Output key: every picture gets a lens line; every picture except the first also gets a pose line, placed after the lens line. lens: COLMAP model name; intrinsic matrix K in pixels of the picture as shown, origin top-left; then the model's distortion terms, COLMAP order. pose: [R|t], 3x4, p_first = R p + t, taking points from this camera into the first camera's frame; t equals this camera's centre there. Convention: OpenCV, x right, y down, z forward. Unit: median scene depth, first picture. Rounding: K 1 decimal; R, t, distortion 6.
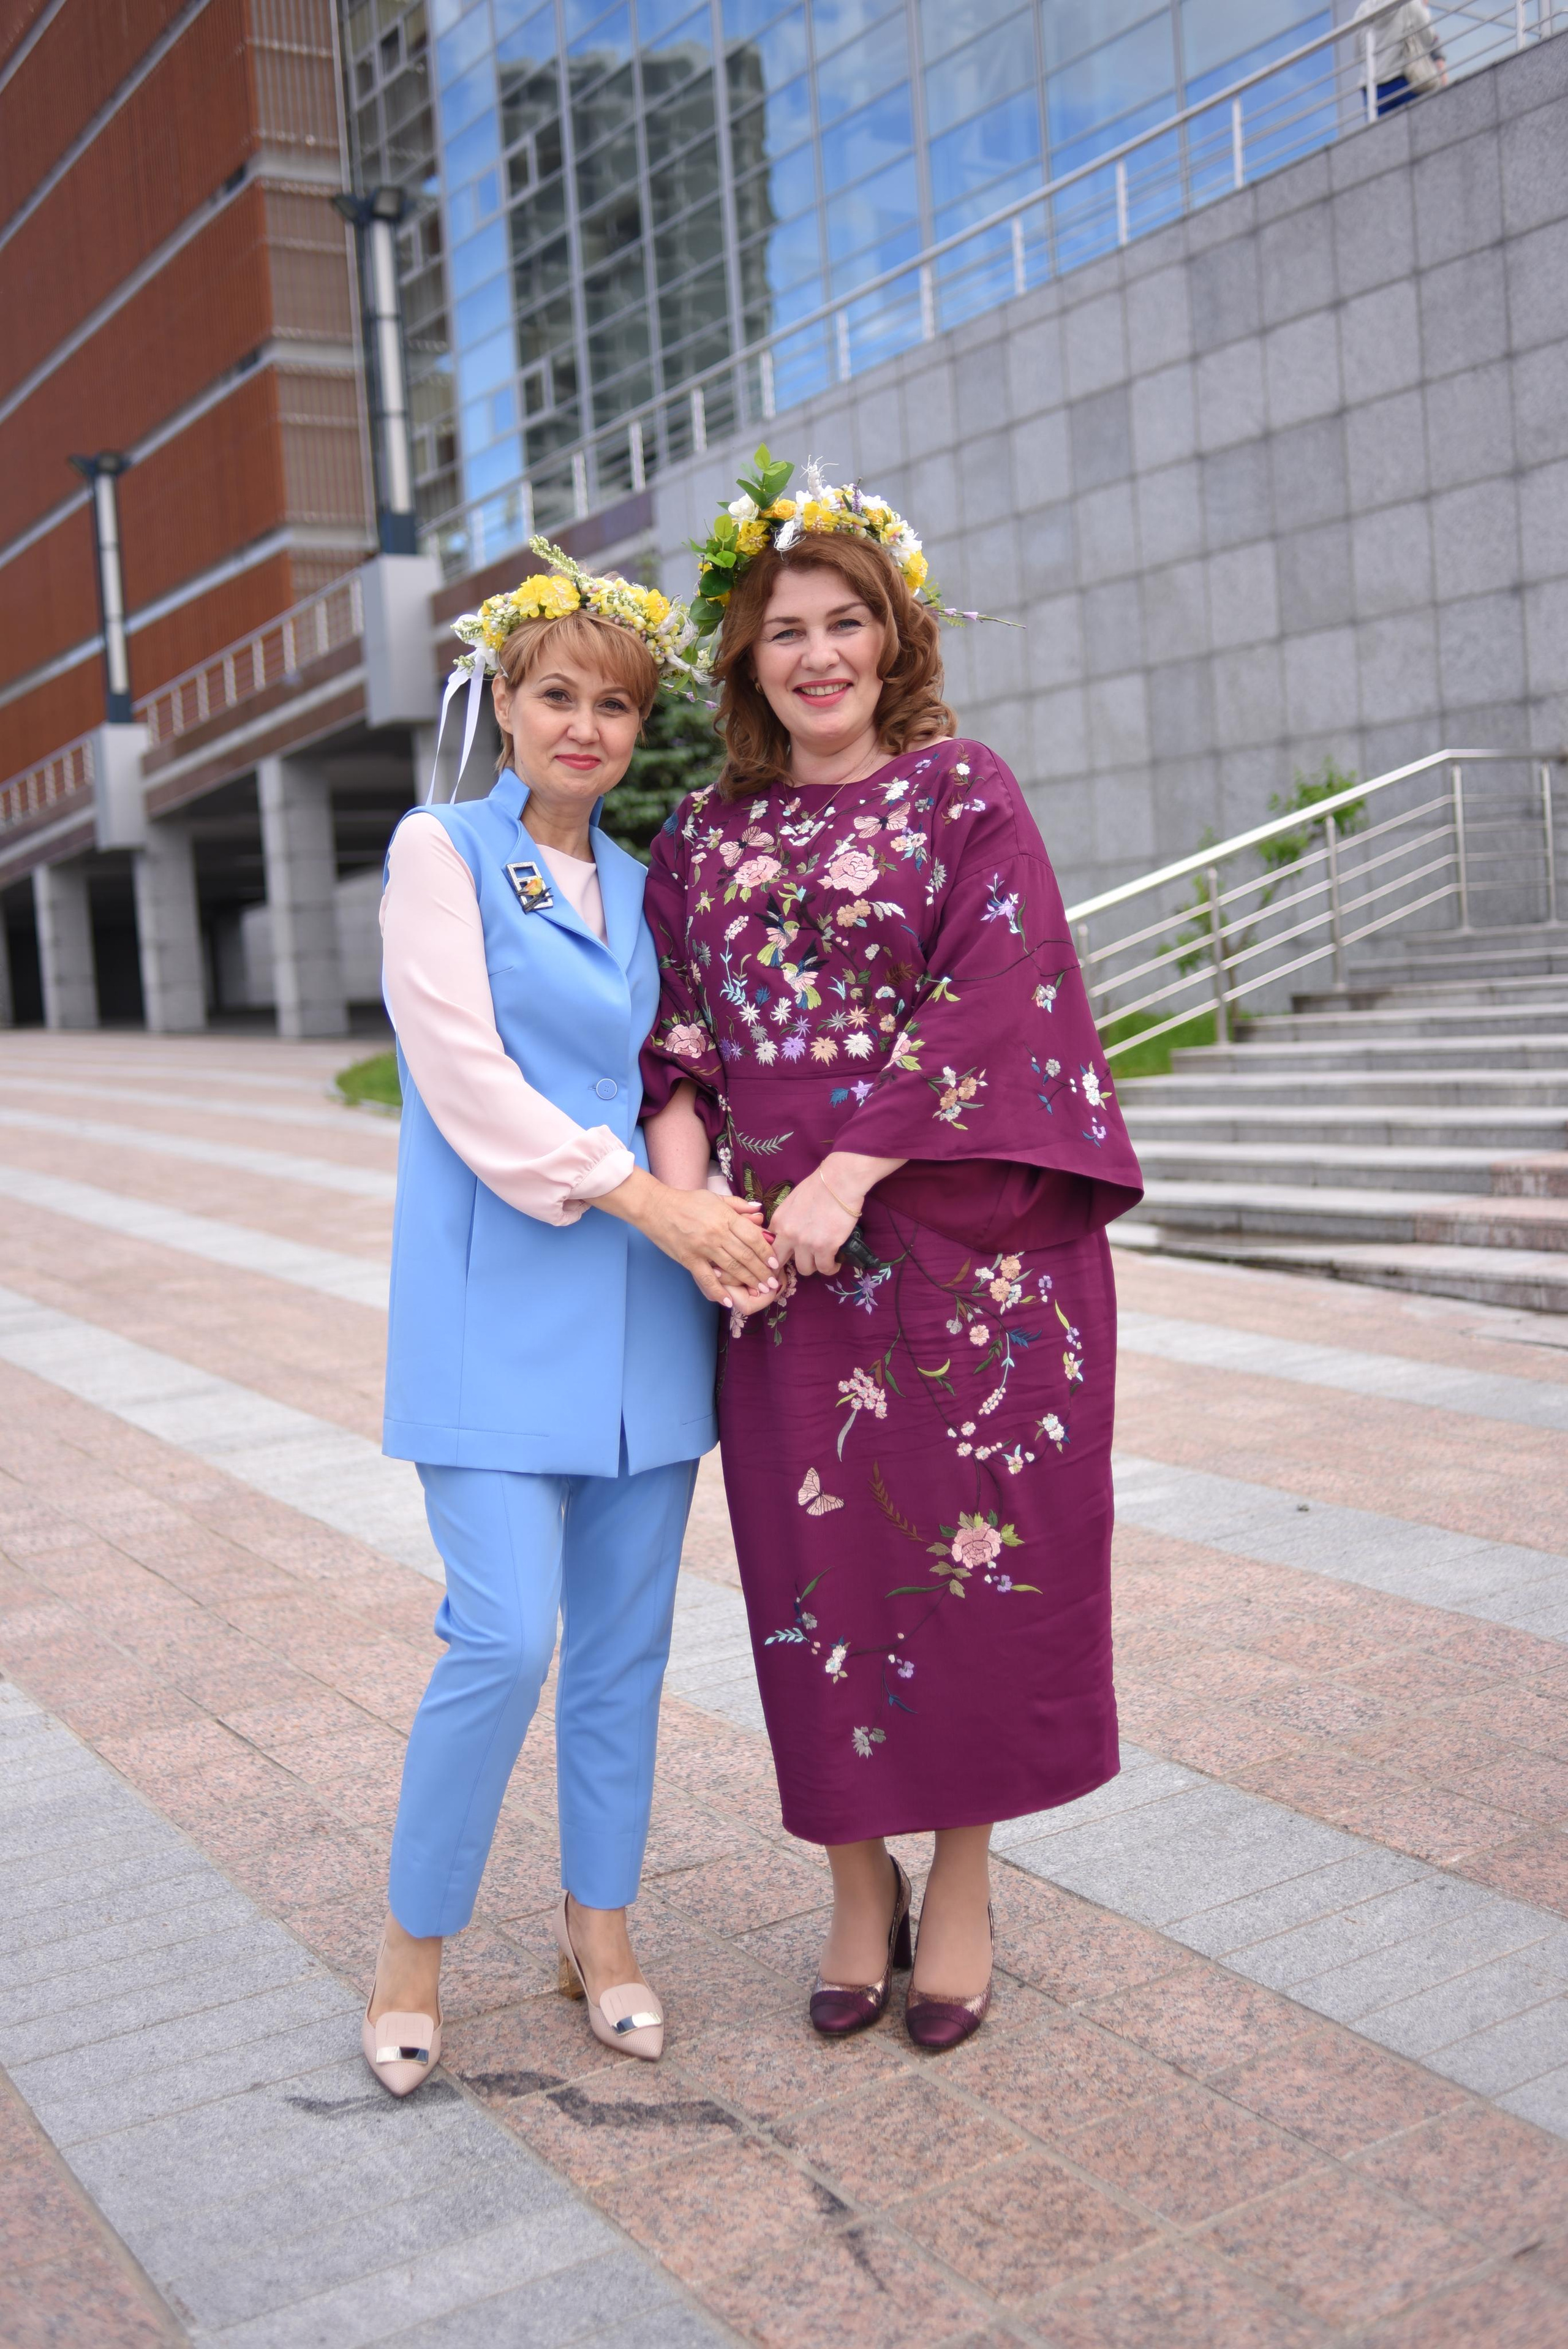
lens RADIAL K [[2355.8, 0, 784.0], [0, 2355.8, 1174.5], [0, 0, 1]] dist [-0.093073, 0.109446]
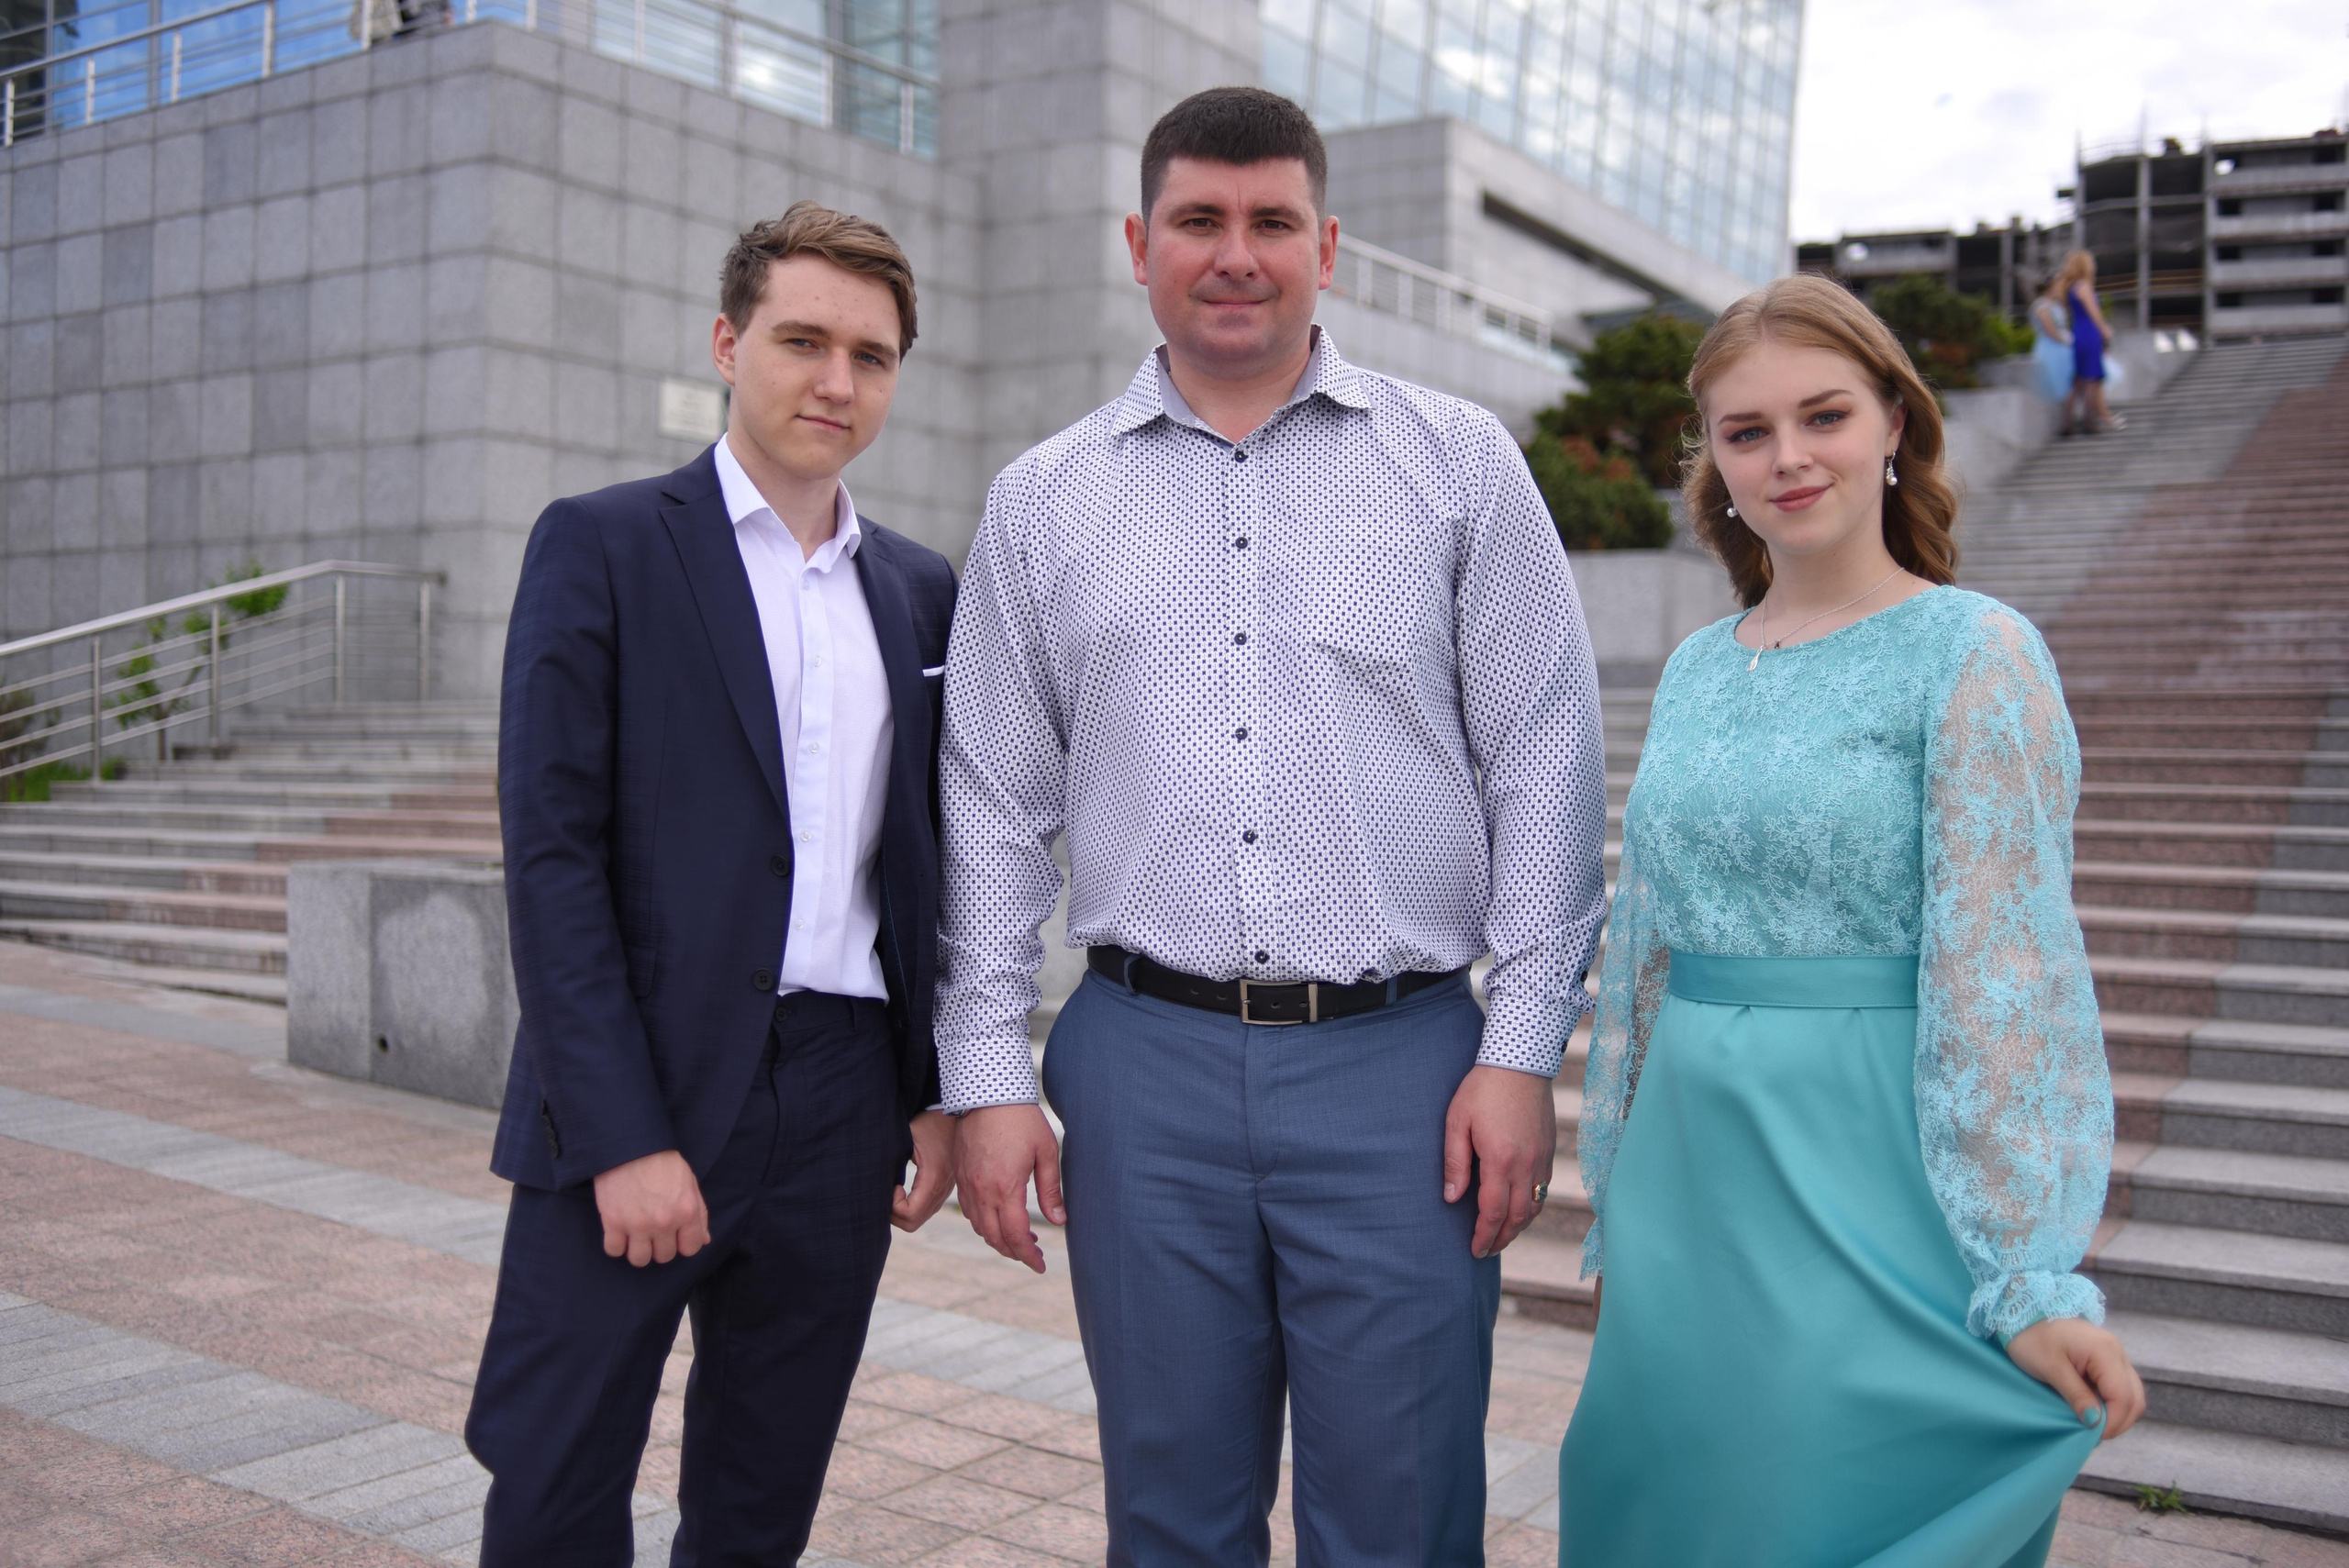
lens RADIAL K [[2356.1, 0, 1174.5], [0, 2356.1, 784.0], [0, 0, 1]] dist [-0.093073, 0.109446]
pose [[0.897116, 0.072643, 0.435782, 0.136809], [-0.037986, 0.995420, -0.087733, 0.026284], [-0.440159, 0.062153, 0.895766, -0.279208]]
